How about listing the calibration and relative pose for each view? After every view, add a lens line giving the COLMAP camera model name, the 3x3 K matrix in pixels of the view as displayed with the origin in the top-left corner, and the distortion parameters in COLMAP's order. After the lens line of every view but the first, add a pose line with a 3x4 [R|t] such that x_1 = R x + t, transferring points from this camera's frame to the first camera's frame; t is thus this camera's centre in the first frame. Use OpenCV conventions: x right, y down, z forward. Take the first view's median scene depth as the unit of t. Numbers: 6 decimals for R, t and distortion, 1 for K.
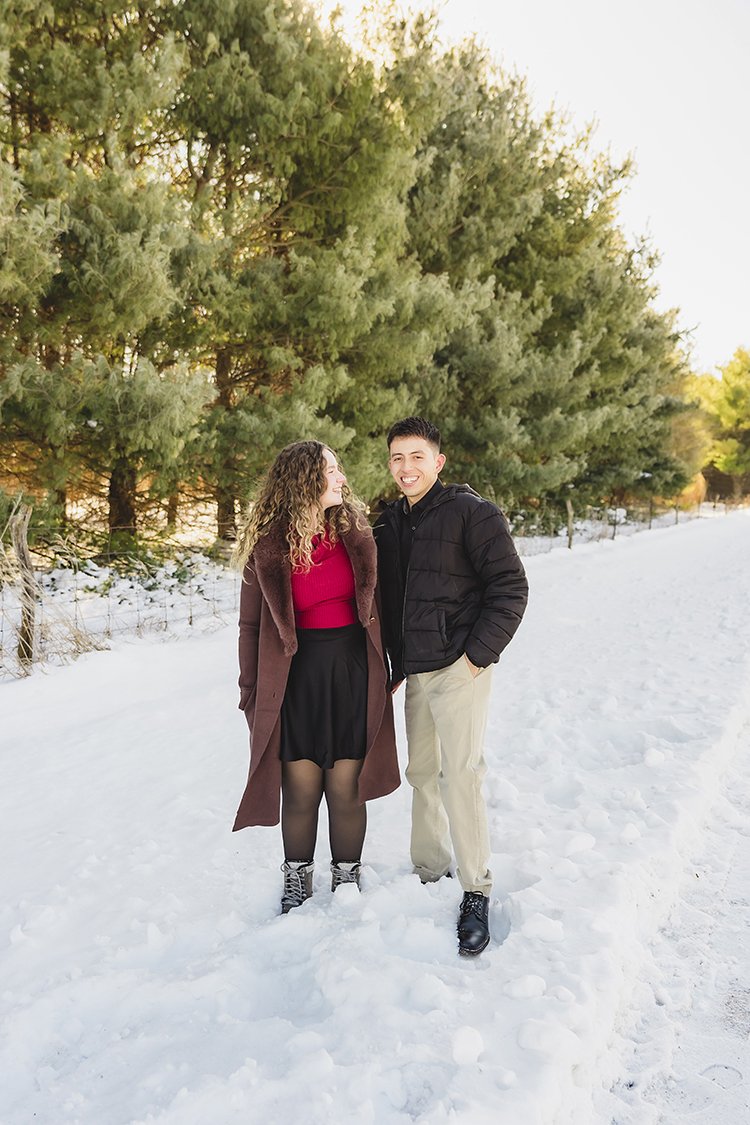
lens RADIAL K [[899.0, 0, 375.0], [0, 899.0, 562.5], [0, 0, 1]] dist [0.078823, 0.001314]
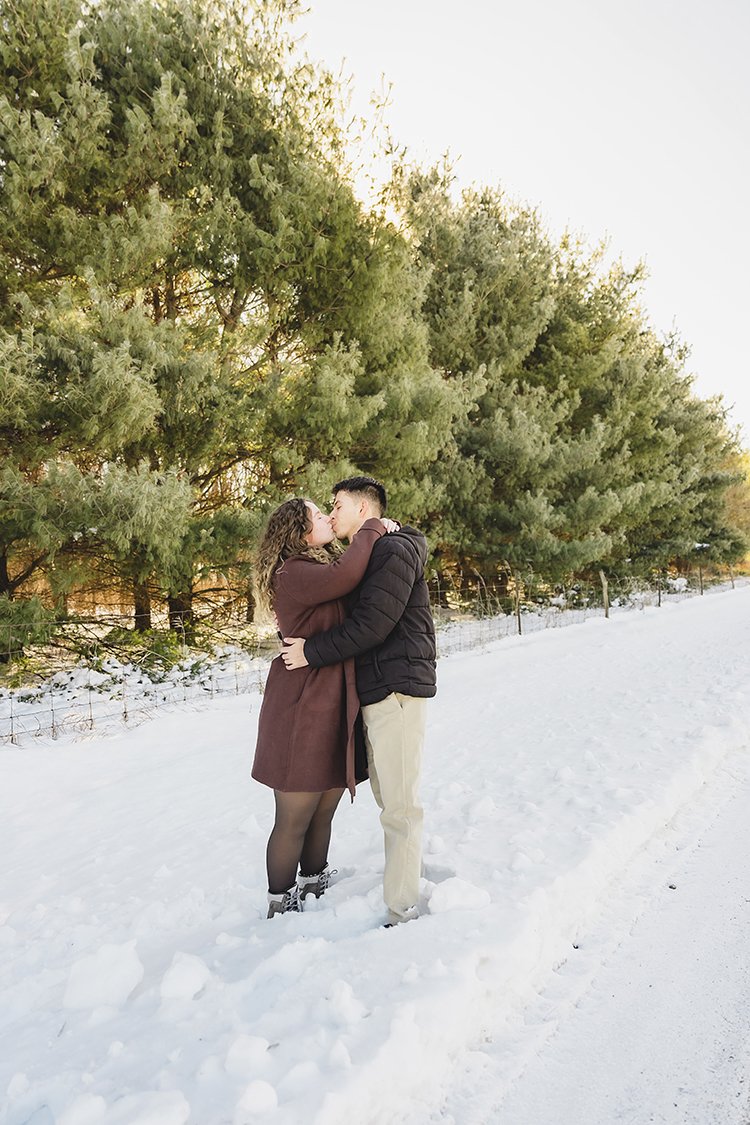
lens RADIAL K [[765.5, 0, 375.0], [0, 765.5, 562.5], [0, 0, 1]] dist [0.030812, 0.028961]
pose [[0.987171, -0.076569, -0.140110, 0.071622], [0.061111, 0.991886, -0.111483, 0.003442], [0.147509, 0.101491, 0.983840, 0.078549]]
